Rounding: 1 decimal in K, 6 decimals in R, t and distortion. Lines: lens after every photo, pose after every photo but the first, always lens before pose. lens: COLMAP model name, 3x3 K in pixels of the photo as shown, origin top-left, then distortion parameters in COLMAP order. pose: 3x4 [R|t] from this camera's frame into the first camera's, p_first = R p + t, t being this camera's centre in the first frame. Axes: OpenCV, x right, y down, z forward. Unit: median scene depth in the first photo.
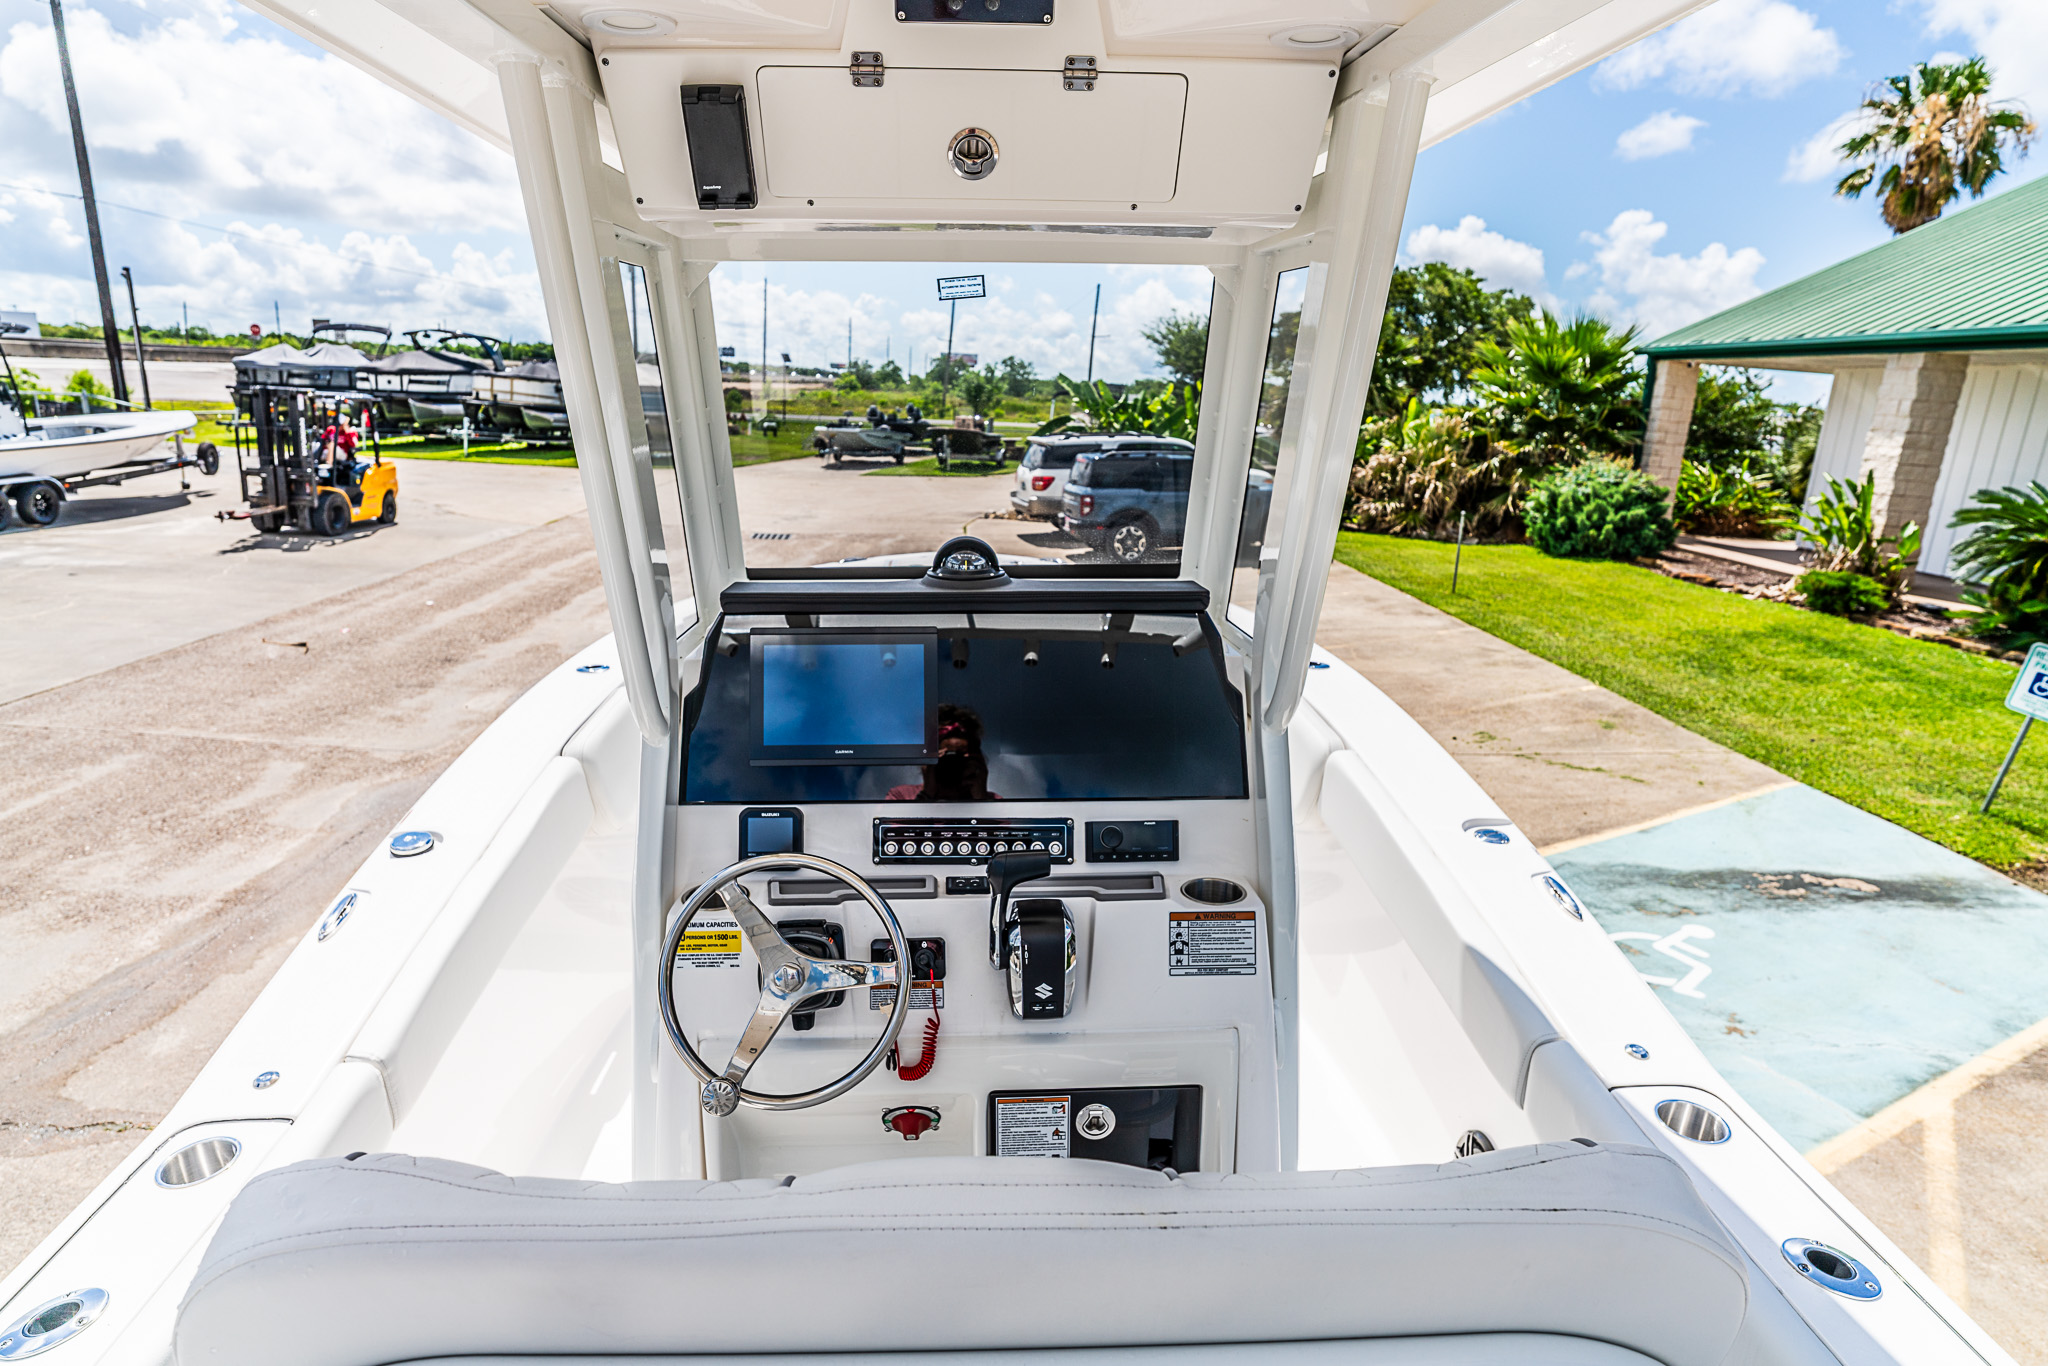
lens RADIAL K [[1142.9, 0, 1008.3], [0, 1142.9, 687.5], [0, 0, 1]] dist [-0.061788, 0.029138]
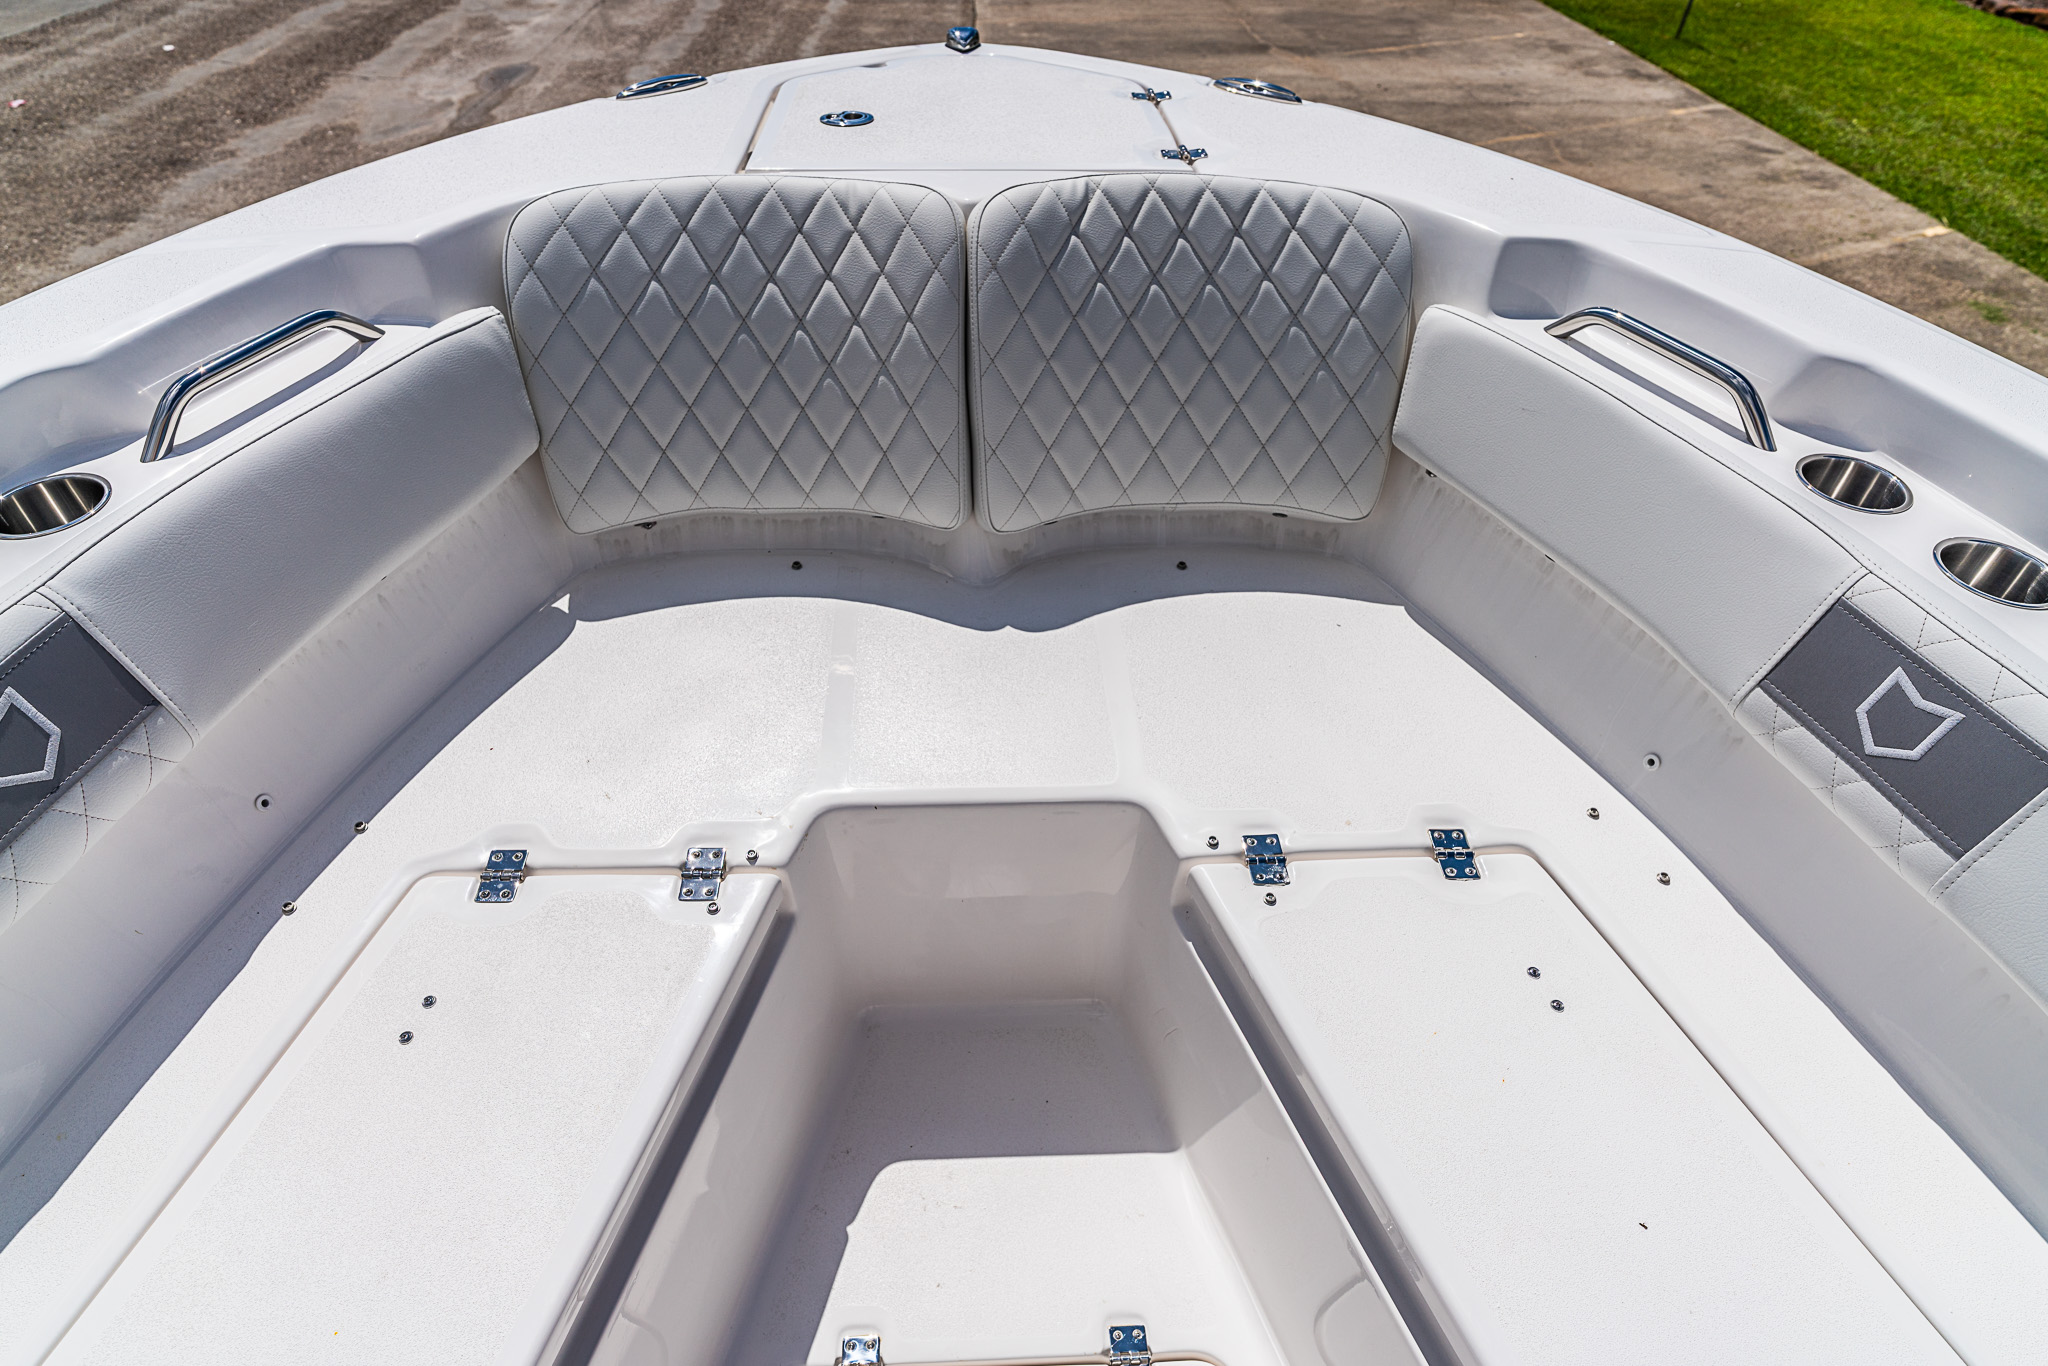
lens RADIAL K [[1142.9, 0, 1008.3], [0, 1142.9, 687.5], [0, 0, 1]] dist [-0.061788, 0.029138]
pose [[0.999946, 0.010404, -0.000703, -0.017572], [-0.008943, 0.890277, 0.455332, -0.058615], [0.005363, -0.455301, 0.890322, 0.355078]]
